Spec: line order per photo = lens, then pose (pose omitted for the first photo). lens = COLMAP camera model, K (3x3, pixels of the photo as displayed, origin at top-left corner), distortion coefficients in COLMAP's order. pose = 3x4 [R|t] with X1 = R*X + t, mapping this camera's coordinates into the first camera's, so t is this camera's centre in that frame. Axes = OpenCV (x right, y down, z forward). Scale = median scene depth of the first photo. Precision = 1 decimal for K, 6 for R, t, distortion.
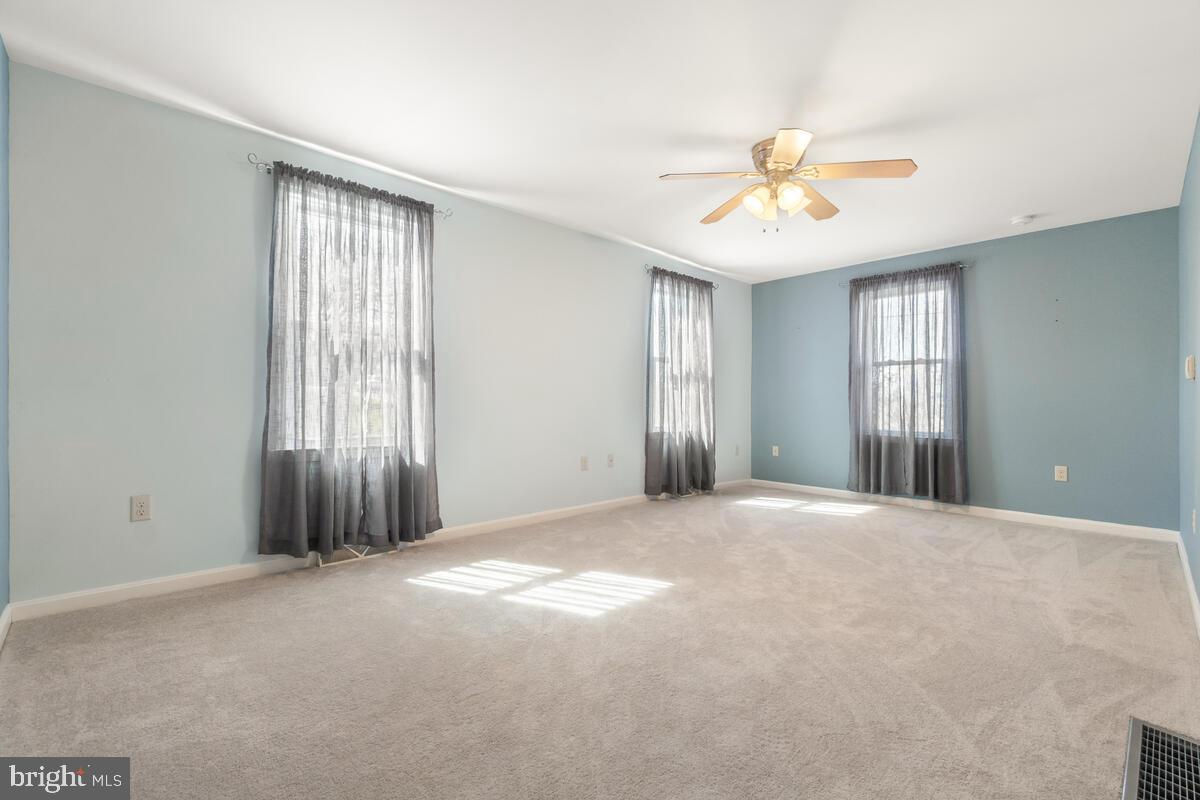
lens RADIAL K [[538.3, 0, 632.9], [0, 538.3, 394.9], [0, 0, 1]] dist [-0.004826, 0.000517]
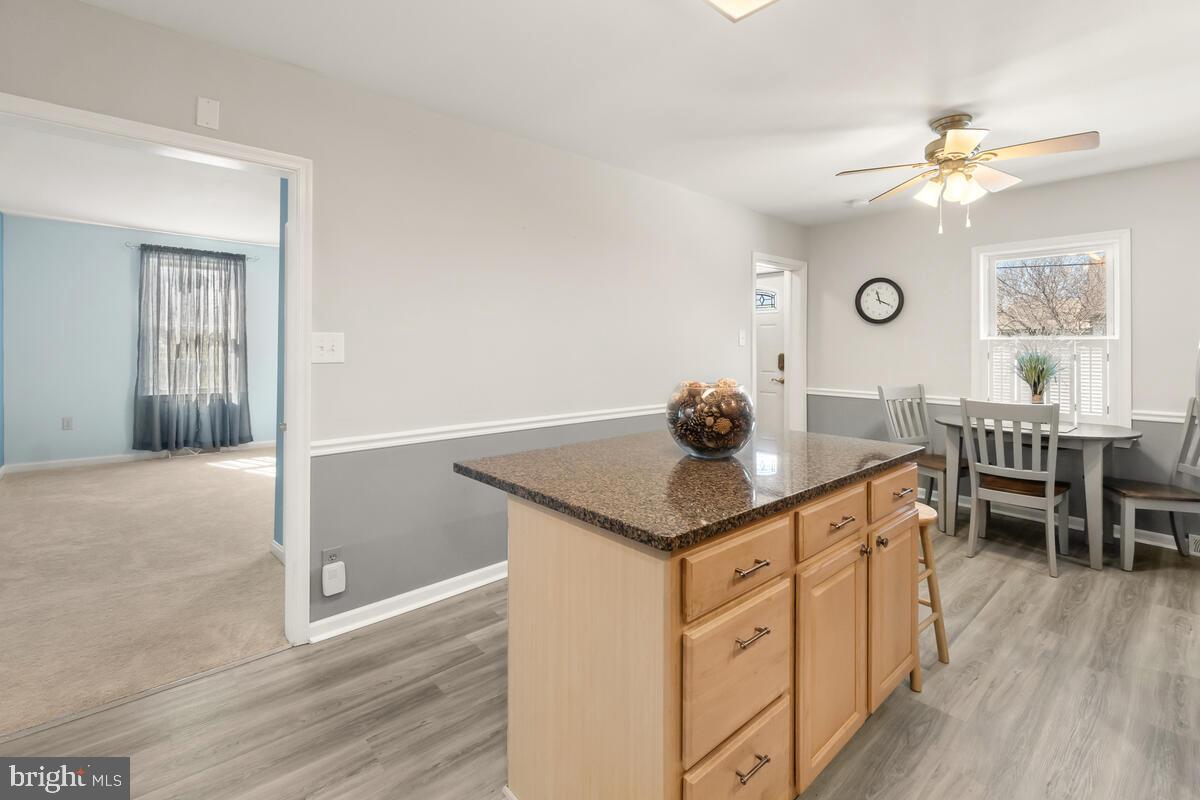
lens RADIAL K [[538.3, 0, 623.8], [0, 538.3, 349.4], [0, 0, 1]] dist [-0.004826, 0.000517]
pose [[0.999846, 0.002786, -0.017308, 1.005112], [-0.002623, 0.999952, 0.009416, -0.077037], [0.017333, -0.009369, 0.999806, -0.814185]]
